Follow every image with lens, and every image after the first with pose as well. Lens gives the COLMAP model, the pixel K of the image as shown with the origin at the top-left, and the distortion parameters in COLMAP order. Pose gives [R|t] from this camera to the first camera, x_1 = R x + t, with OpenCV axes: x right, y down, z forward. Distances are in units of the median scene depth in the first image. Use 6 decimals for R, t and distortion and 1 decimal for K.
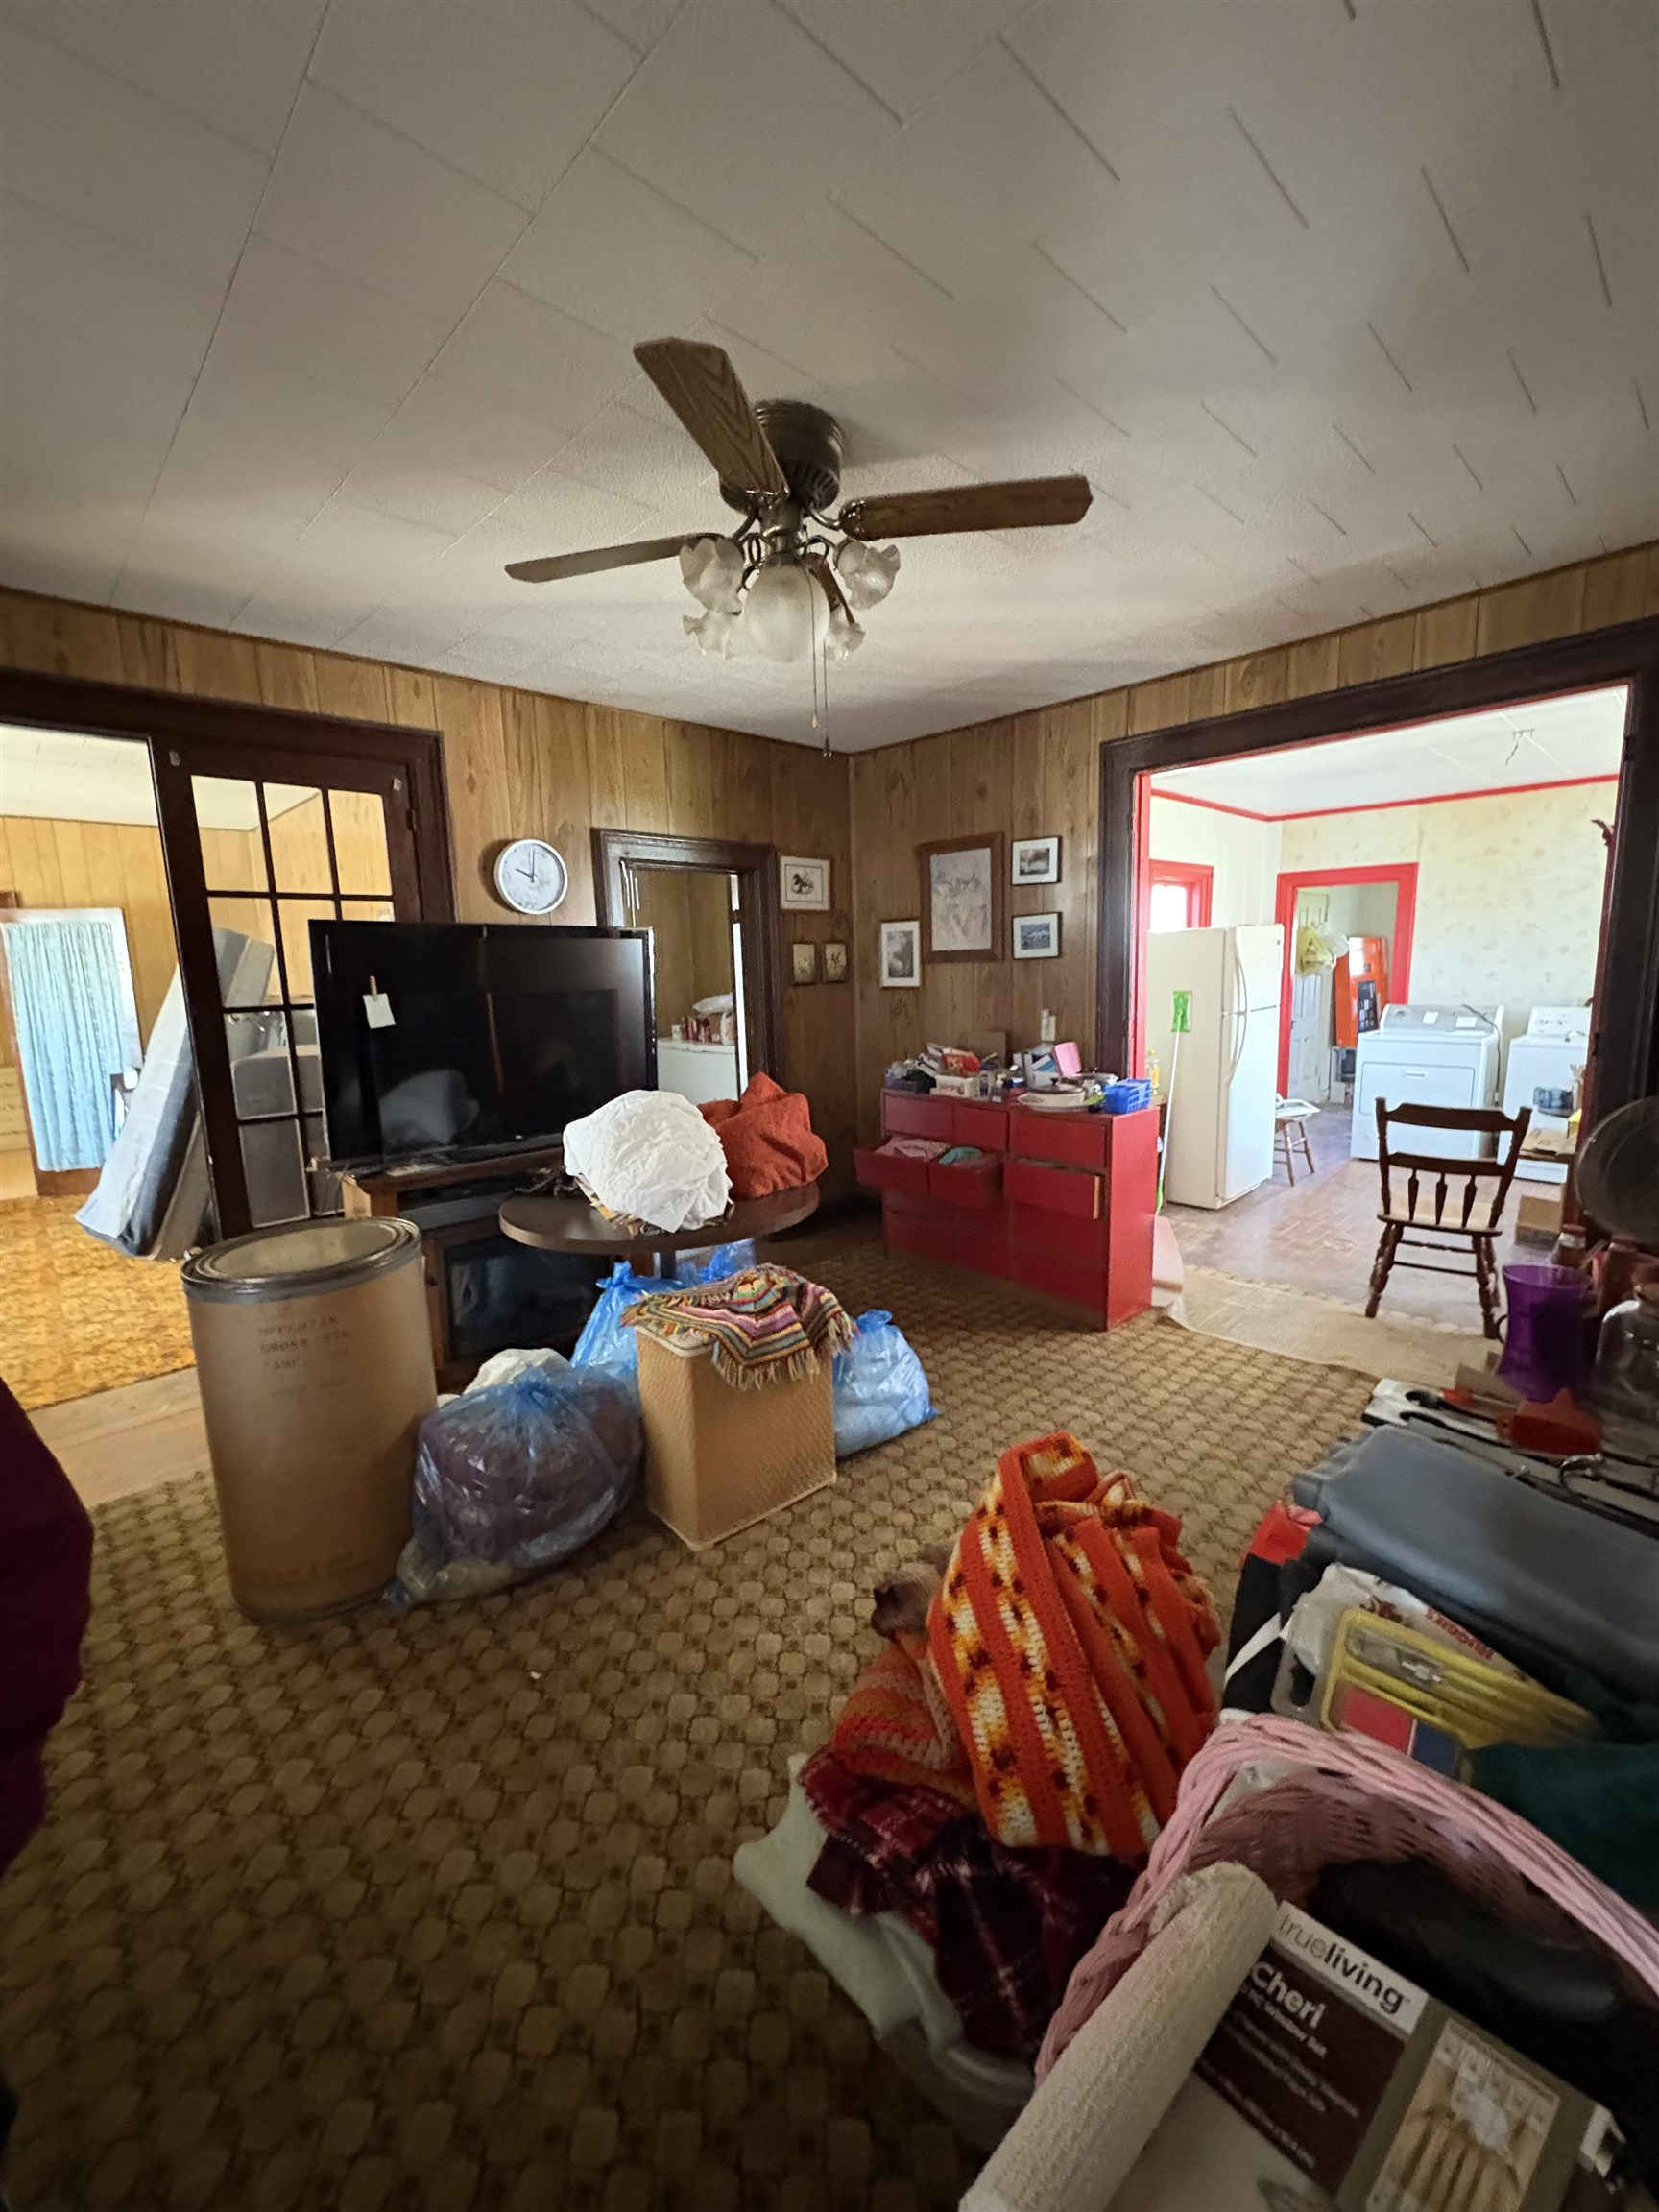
lens RADIAL K [[877.6, 0, 832.7], [0, 877.6, 1101.9], [0, 0, 1]] dist [-0.001271, 0.000260]
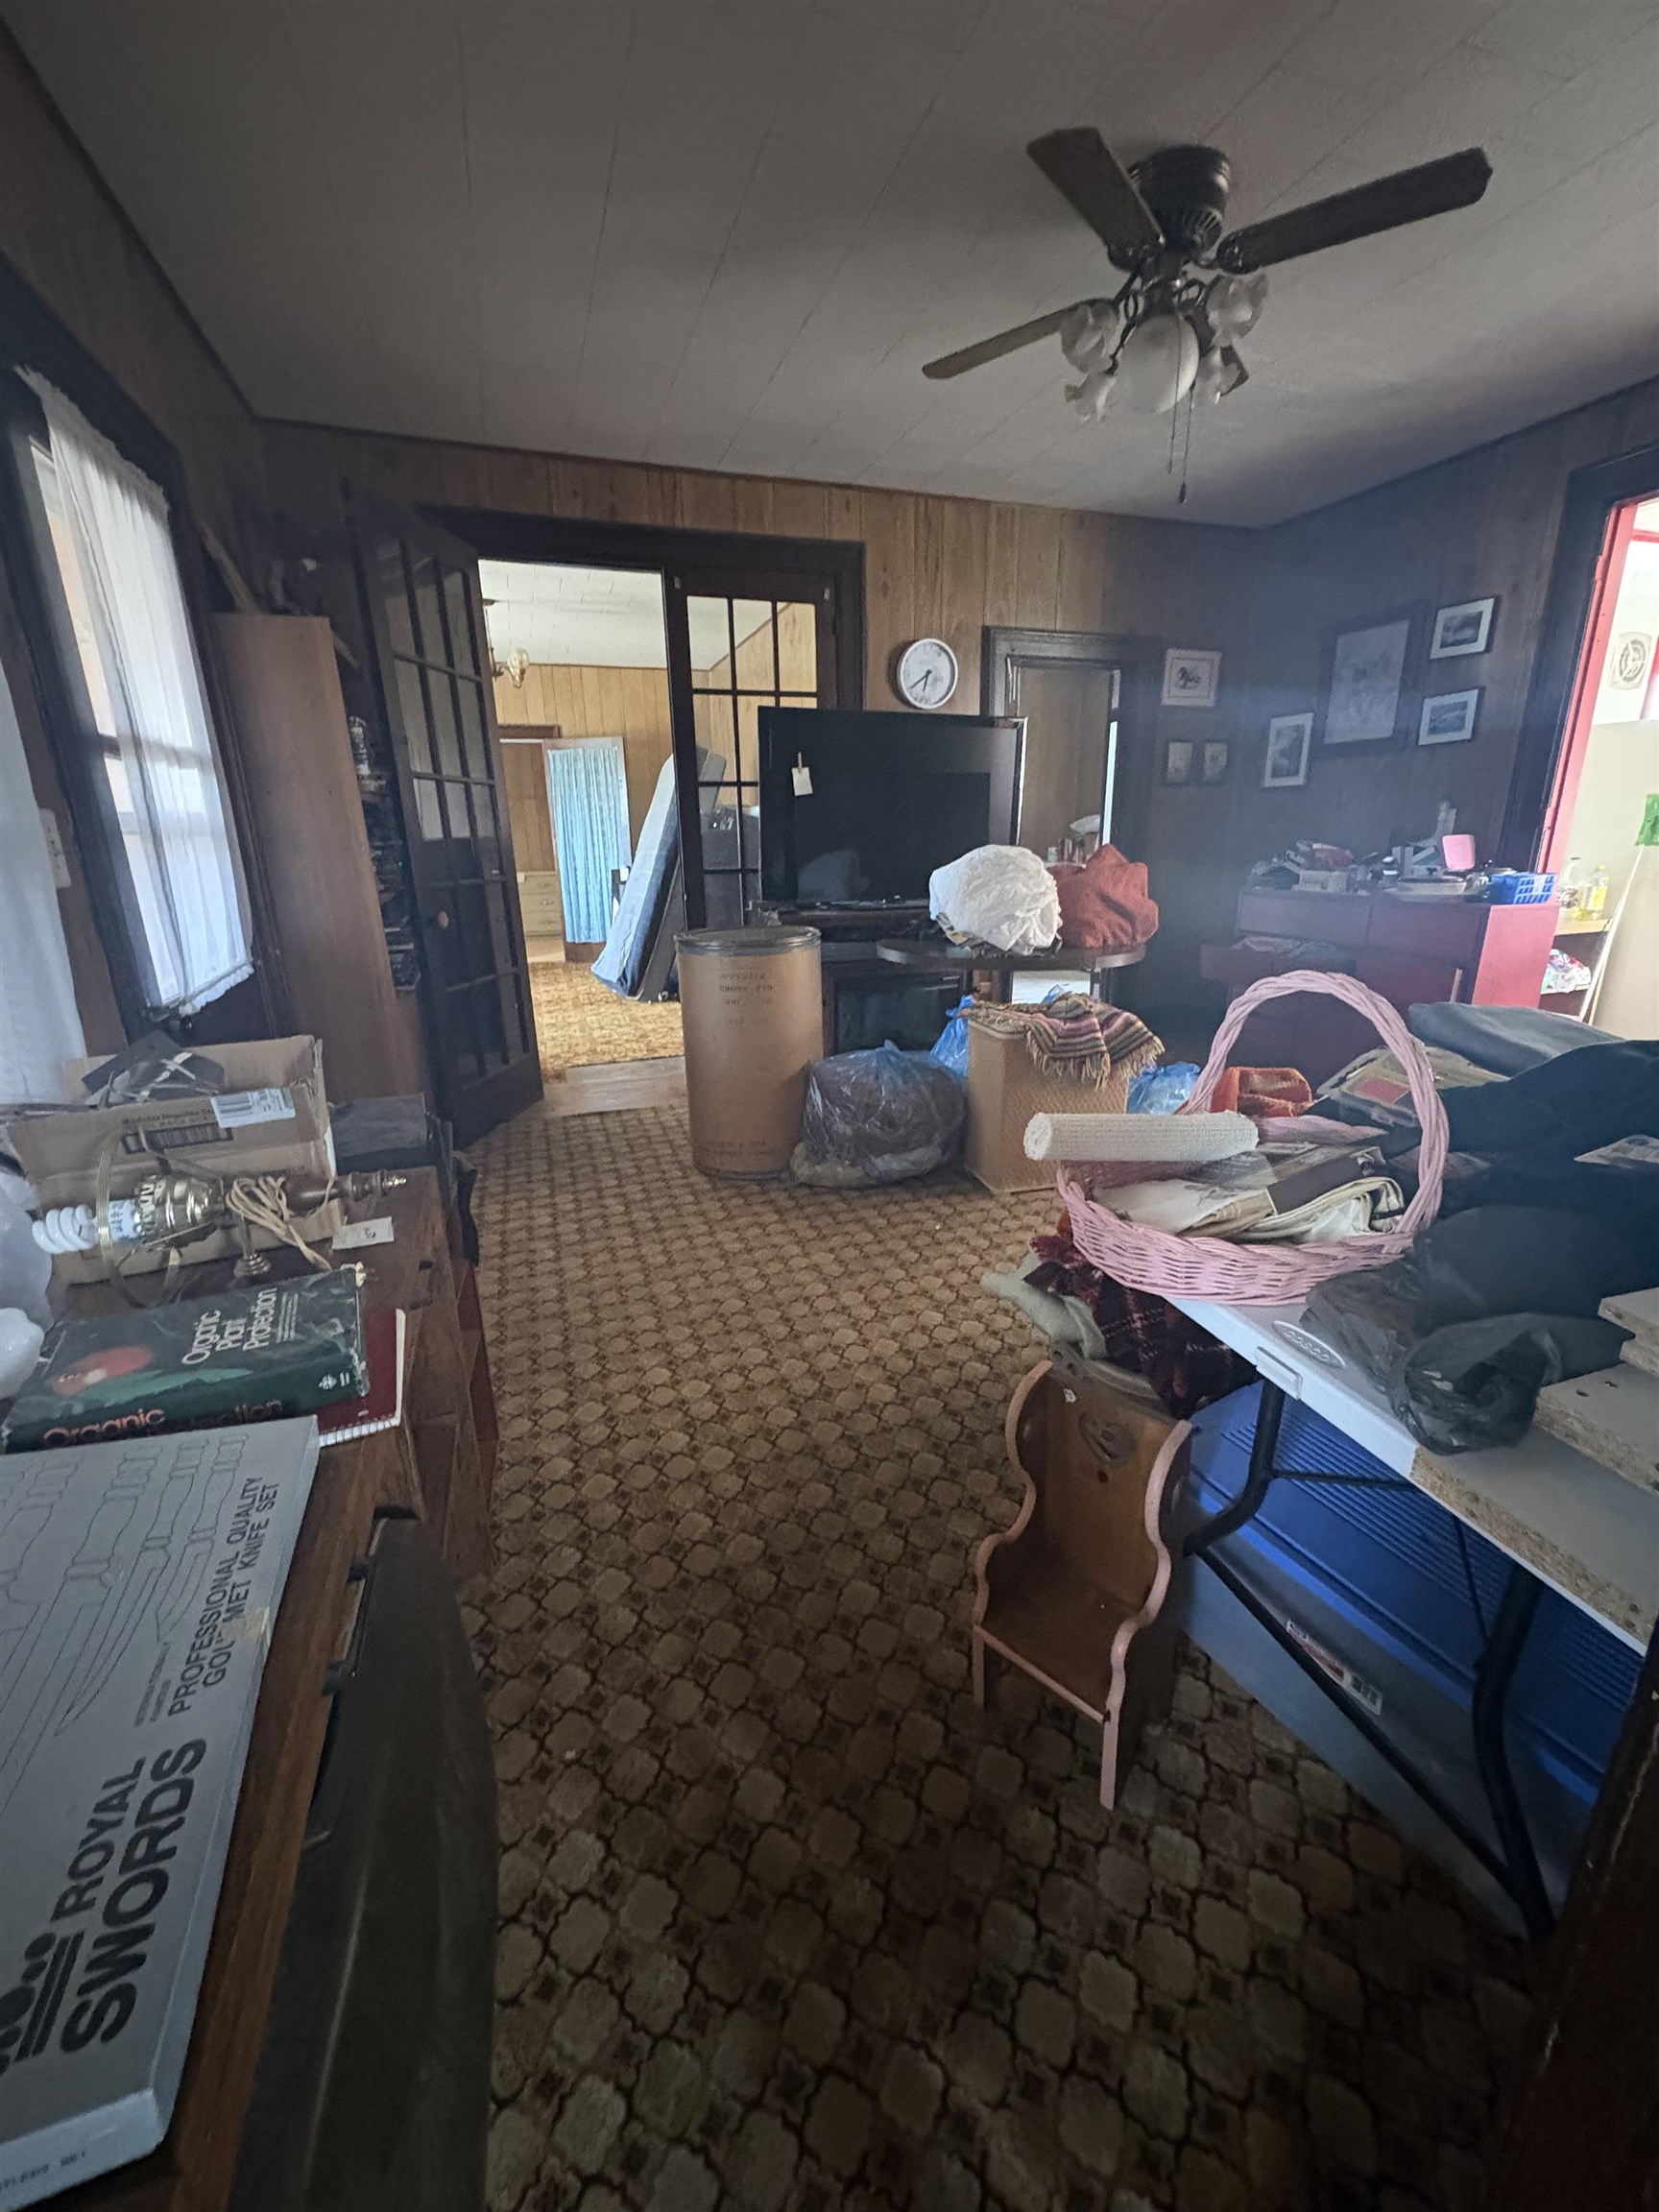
lens RADIAL K [[877.6, 0, 832.7], [0, 877.6, 1101.9], [0, 0, 1]] dist [-0.001271, 0.000260]
pose [[0.908347, 0.134098, -0.396136, 0.087162], [-0.072089, 0.983227, 0.167537, 0.129826], [0.411958, -0.123625, 0.902777, -0.182775]]
